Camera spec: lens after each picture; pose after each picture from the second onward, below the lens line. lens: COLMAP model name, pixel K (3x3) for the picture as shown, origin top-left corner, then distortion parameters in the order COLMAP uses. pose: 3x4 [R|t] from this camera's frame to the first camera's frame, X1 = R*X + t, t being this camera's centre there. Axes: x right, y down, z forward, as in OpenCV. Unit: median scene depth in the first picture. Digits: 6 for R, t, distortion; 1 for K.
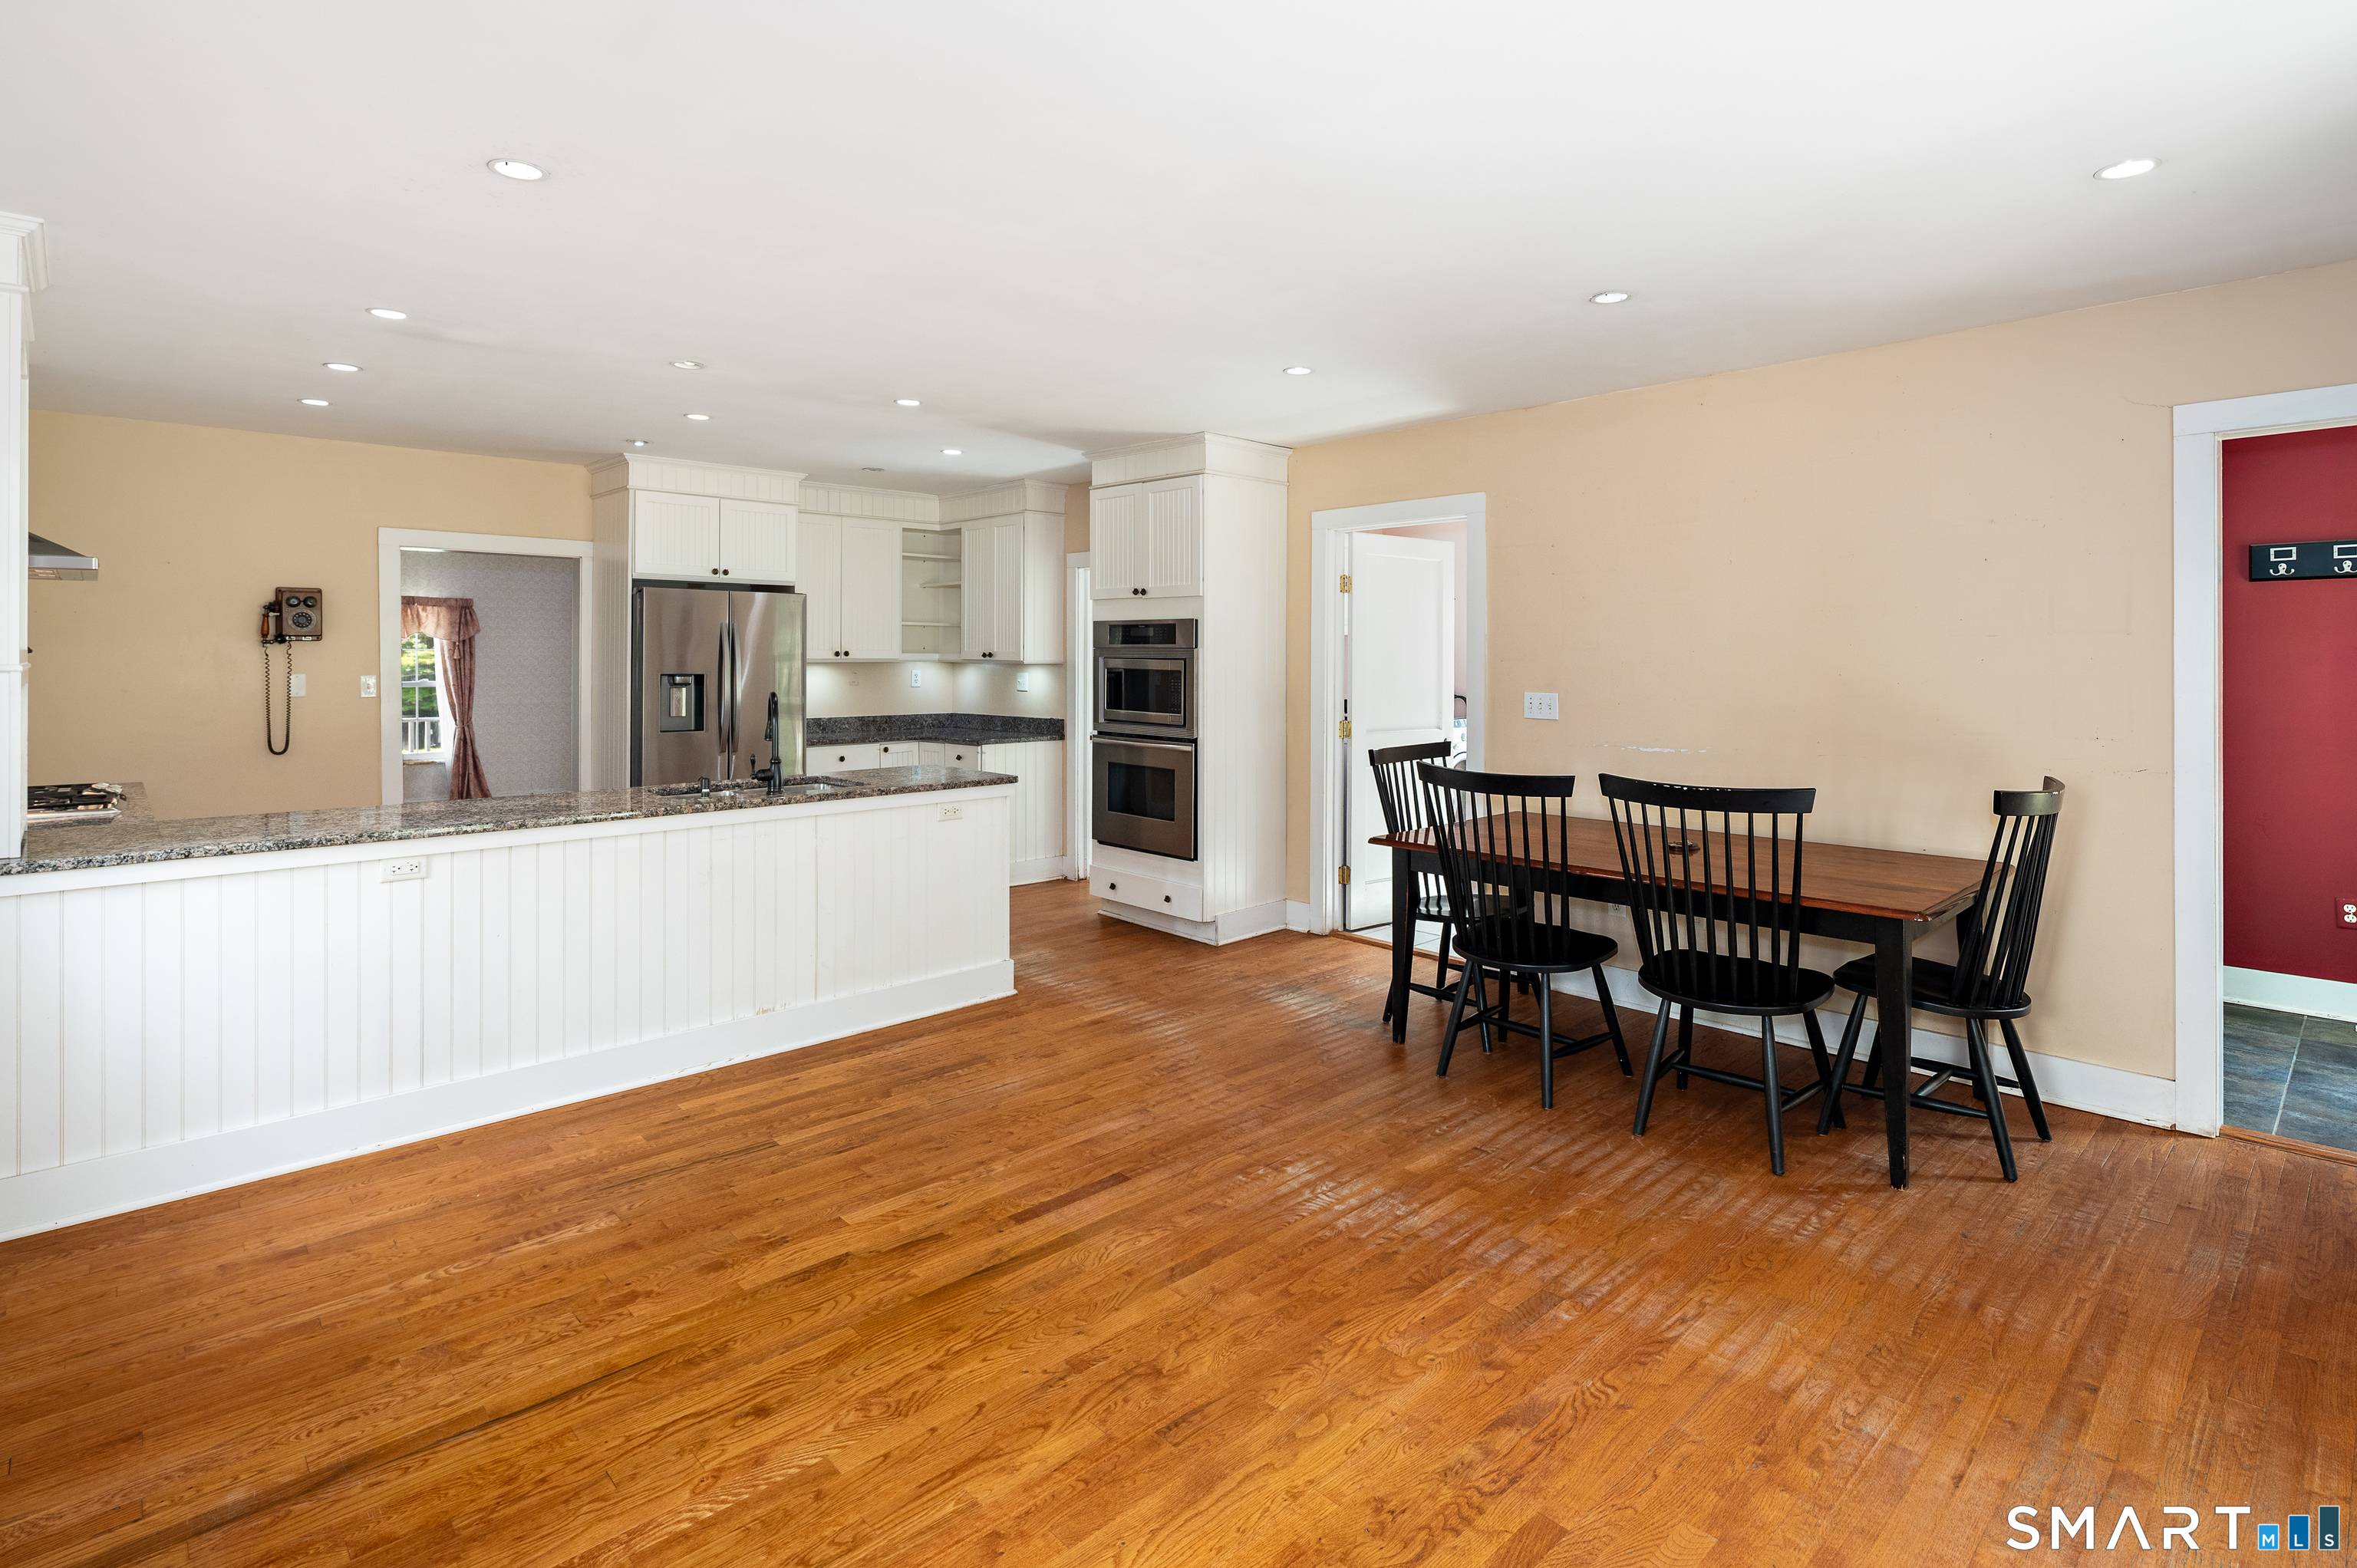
lens RADIAL K [[1155.2, 0, 1181.4], [0, 1155.2, 653.5], [0, 0, 1]] dist [0.003518, -0.000449]
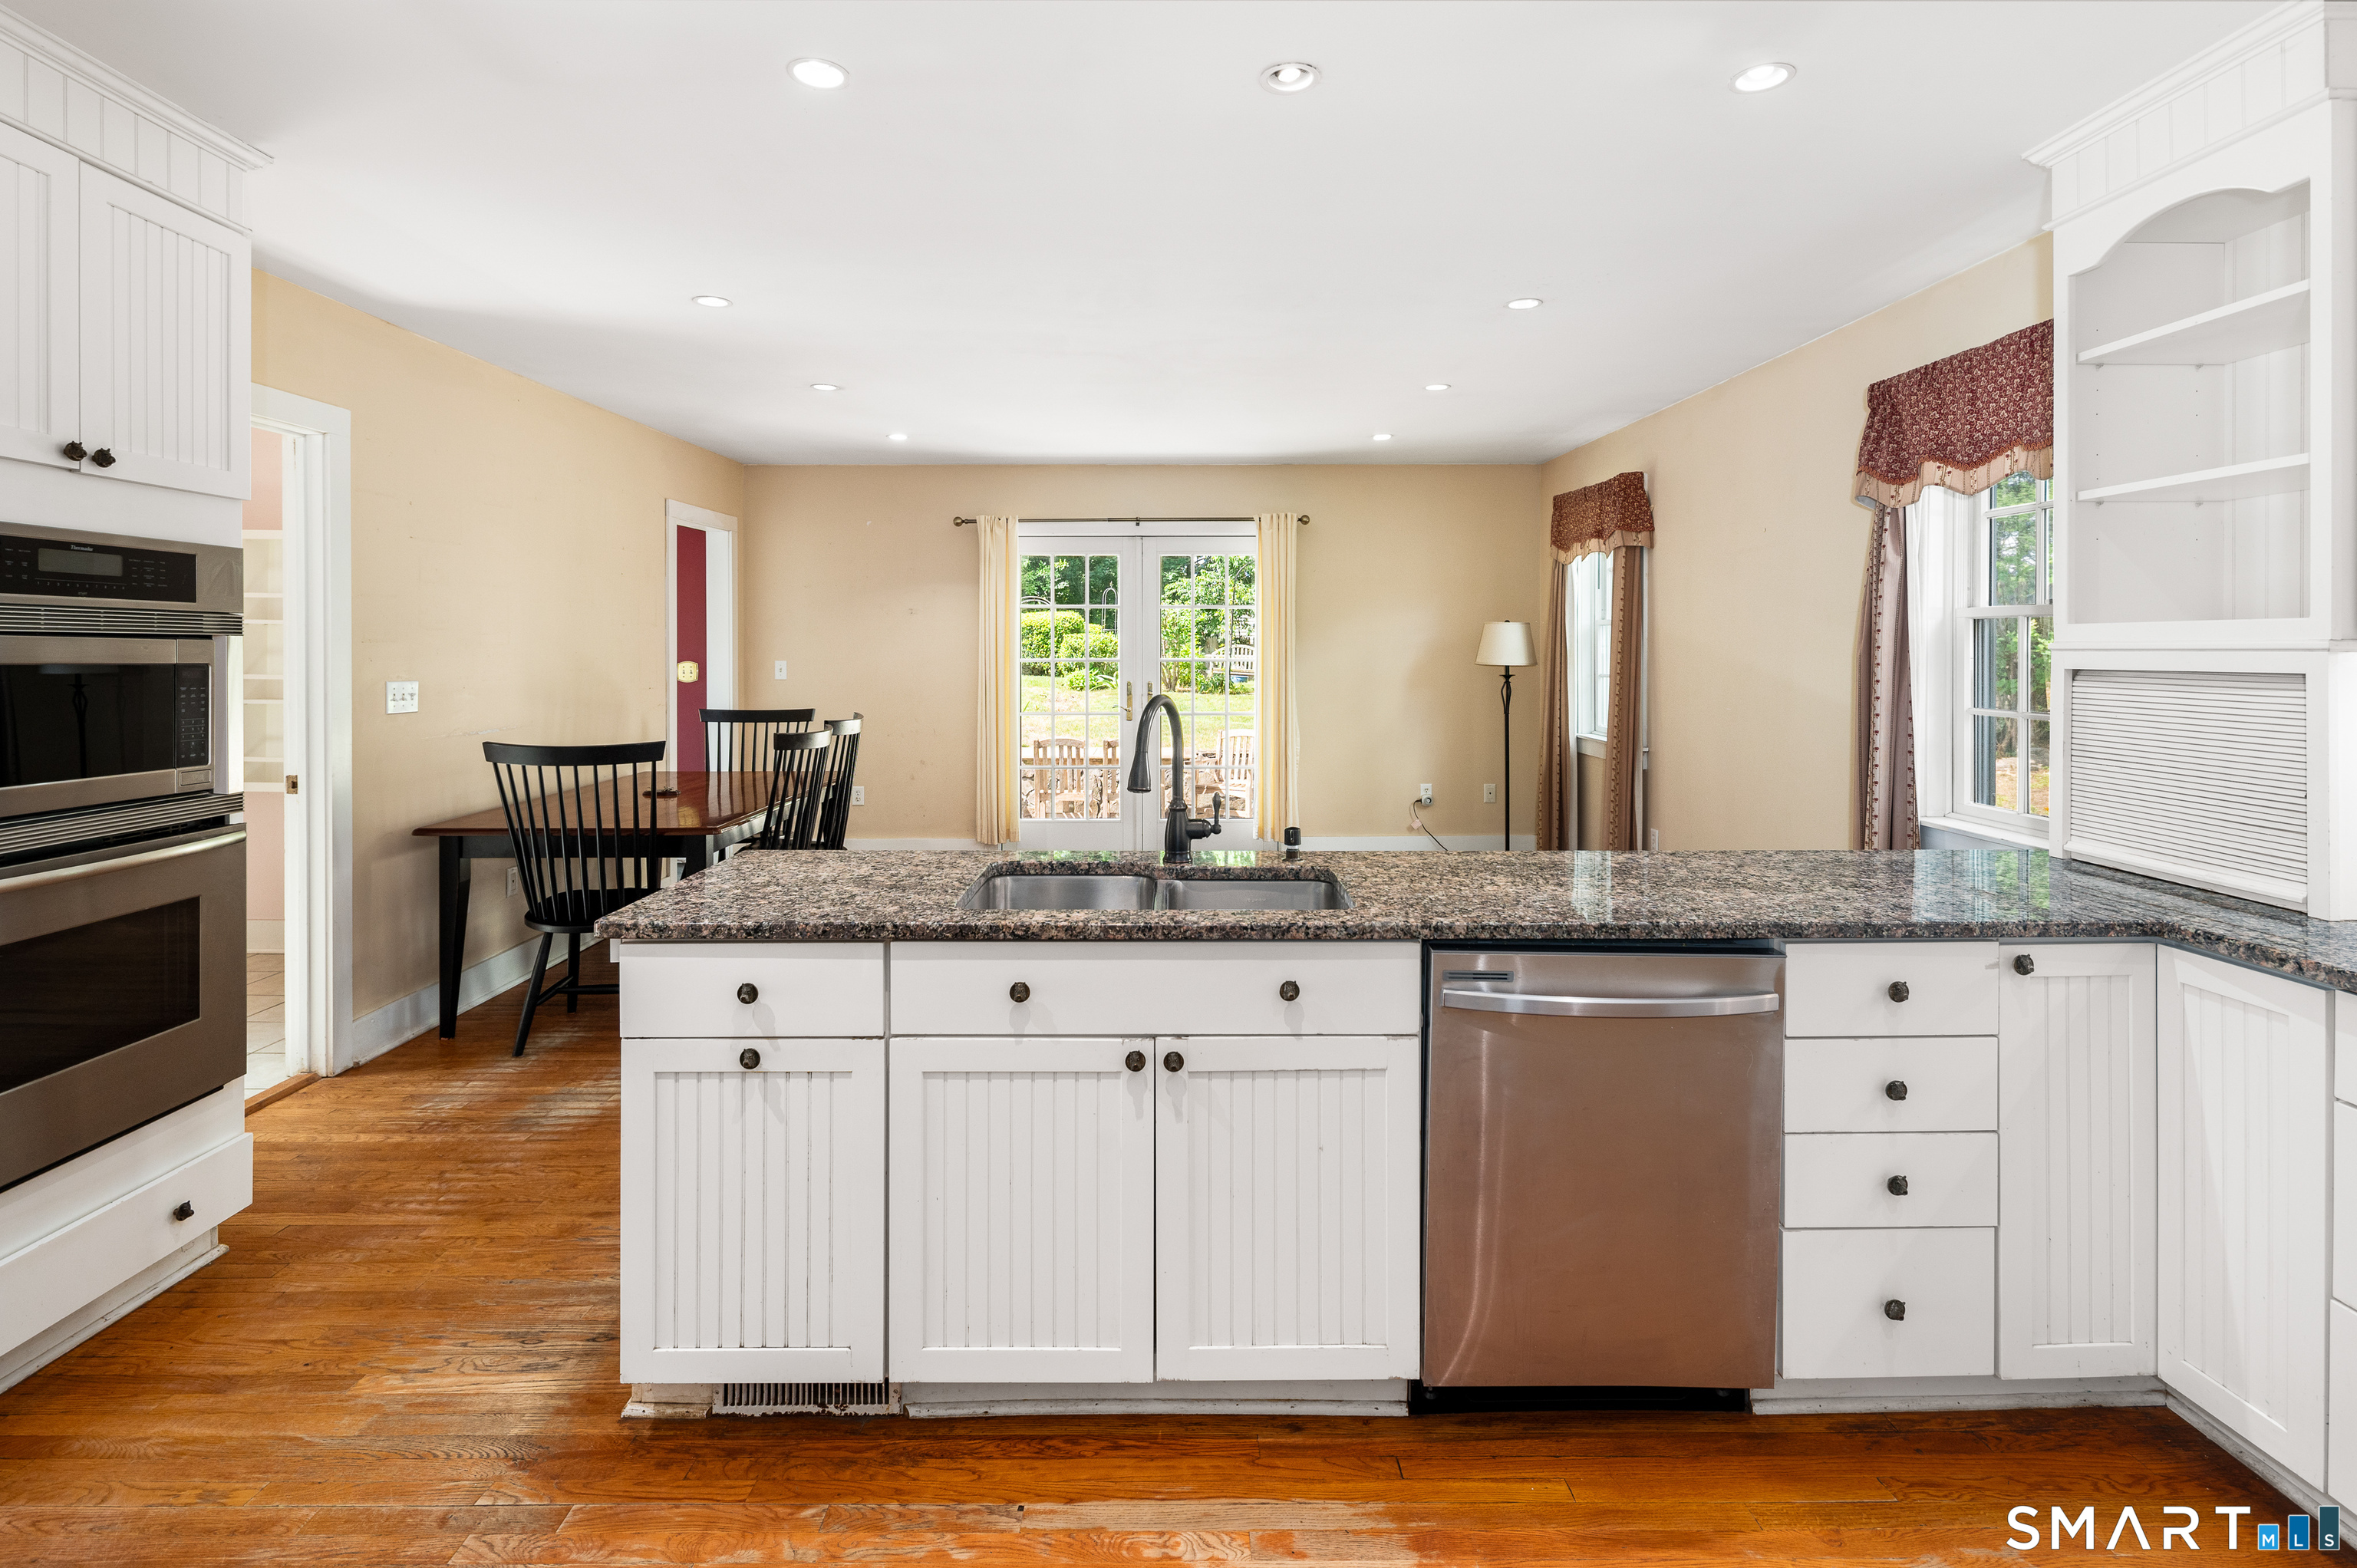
lens RADIAL K [[1137.1, 0, 1180.5], [0, 1137.1, 654.3], [0, 0, 1]] dist [-0.000237, -0.001075]
pose [[-0.734589, -0.005740, 0.678488, -1.060346], [-0.001328, 0.999974, 0.007021, 0.014005], [-0.678511, 0.004257, -0.734578, 2.029953]]
